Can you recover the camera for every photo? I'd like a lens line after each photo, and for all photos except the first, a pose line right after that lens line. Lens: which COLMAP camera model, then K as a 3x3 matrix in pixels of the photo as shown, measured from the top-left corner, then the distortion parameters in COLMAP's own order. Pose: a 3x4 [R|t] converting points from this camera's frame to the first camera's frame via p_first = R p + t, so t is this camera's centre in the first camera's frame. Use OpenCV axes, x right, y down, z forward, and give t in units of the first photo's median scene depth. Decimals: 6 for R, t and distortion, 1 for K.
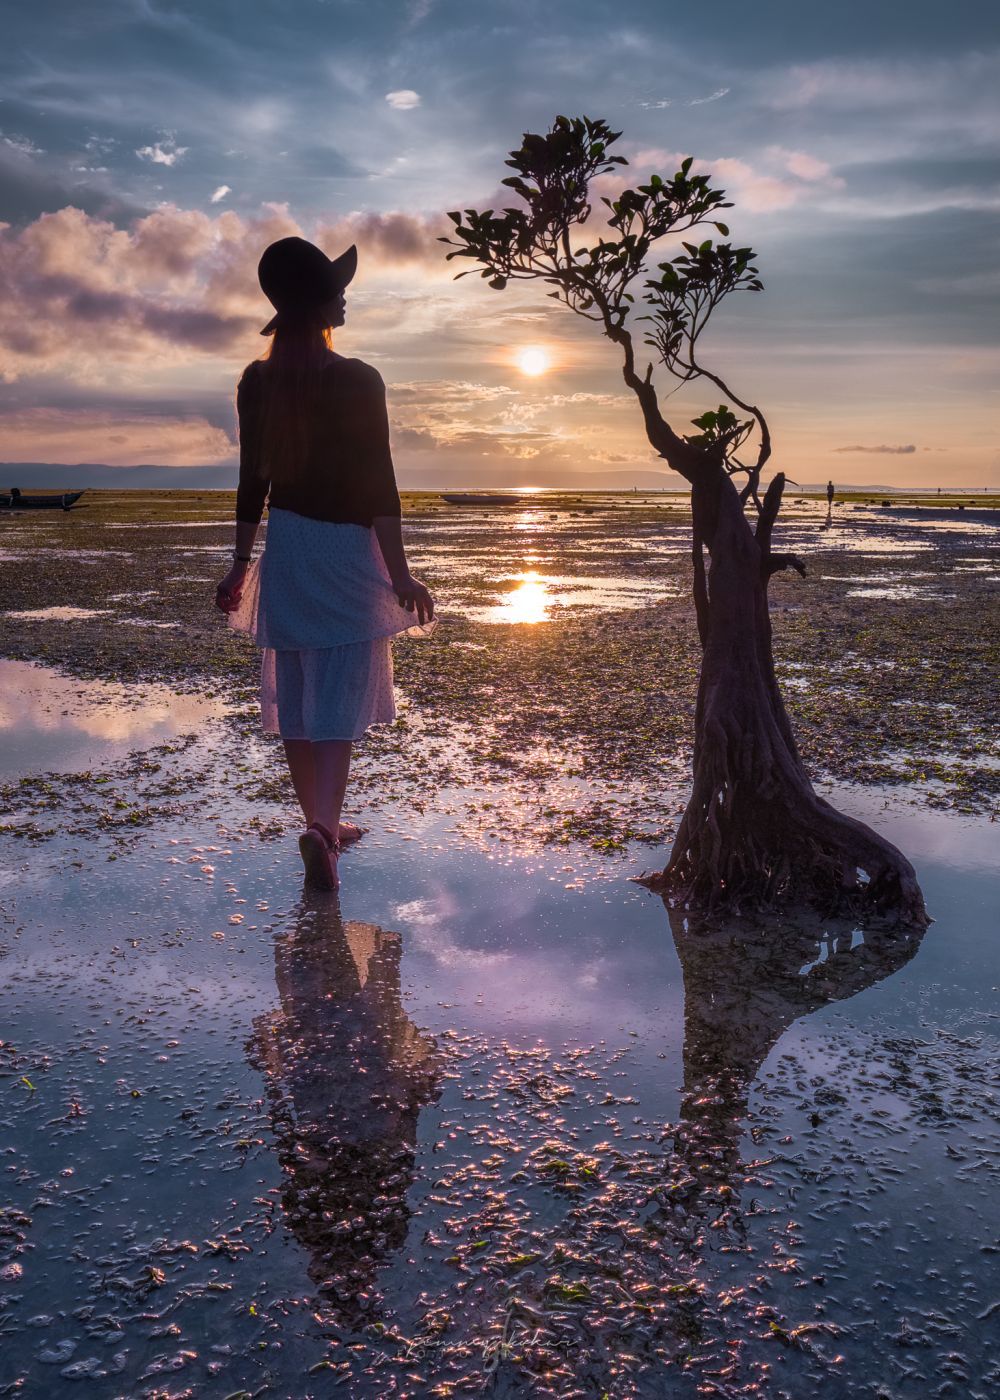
lens RADIAL K [[1233.8, 0, 500.0], [0, 1233.8, 700.0], [0, 0, 1]] dist [0.007414, 0.000360]
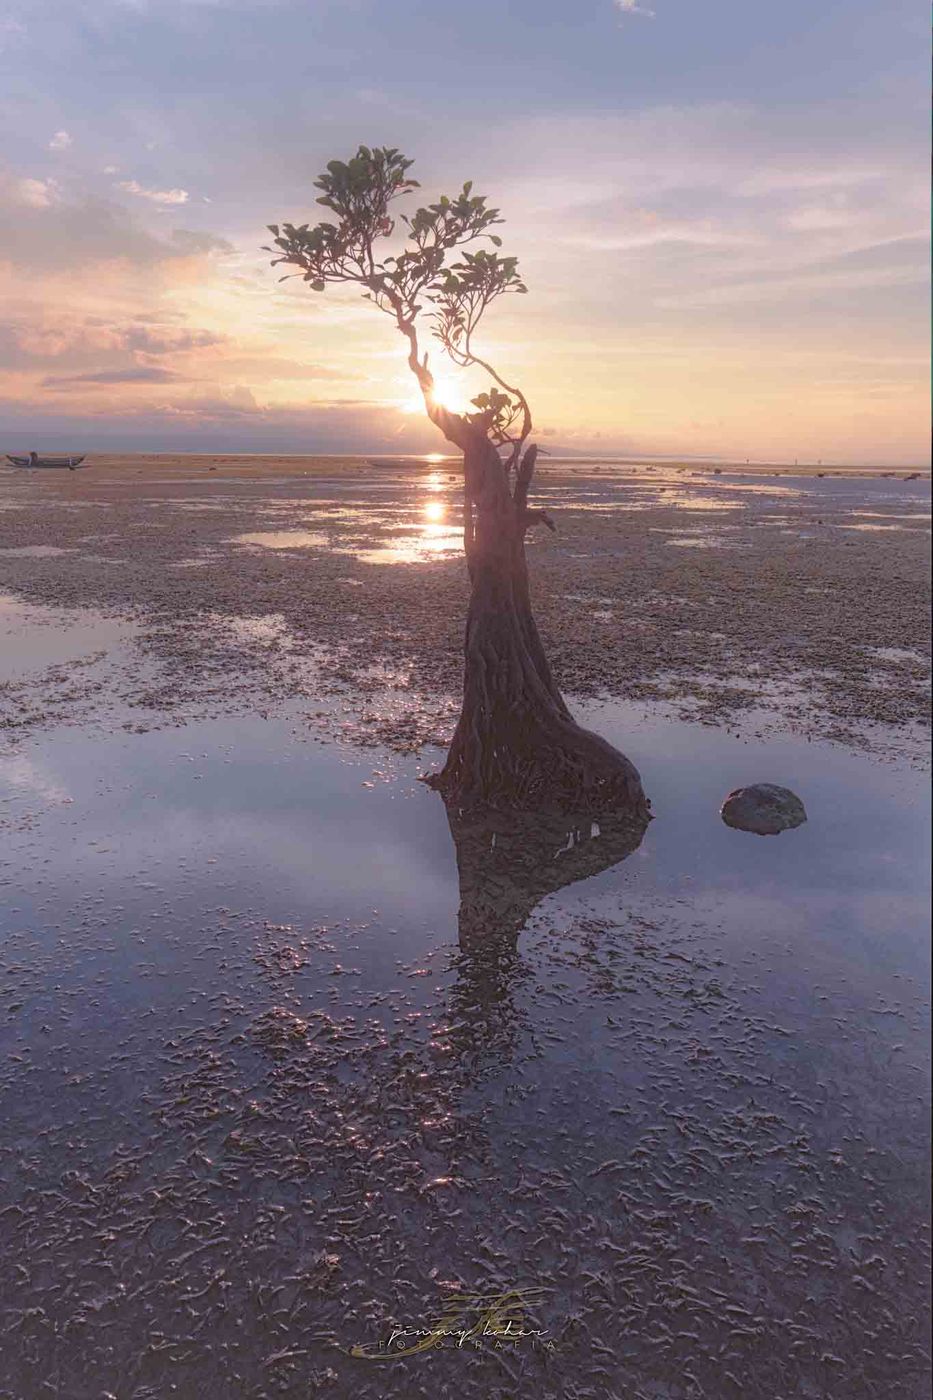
lens RADIAL K [[948.4, 0, 445.8], [0, 948.4, 635.6], [0, 0, 1]] dist [-0.003036, -0.000242]
pose [[0.999836, 0.012409, -0.013219, 0.125320], [-0.012174, 0.999770, 0.017678, -0.010308], [0.013435, -0.017515, 0.999756, 0.057604]]
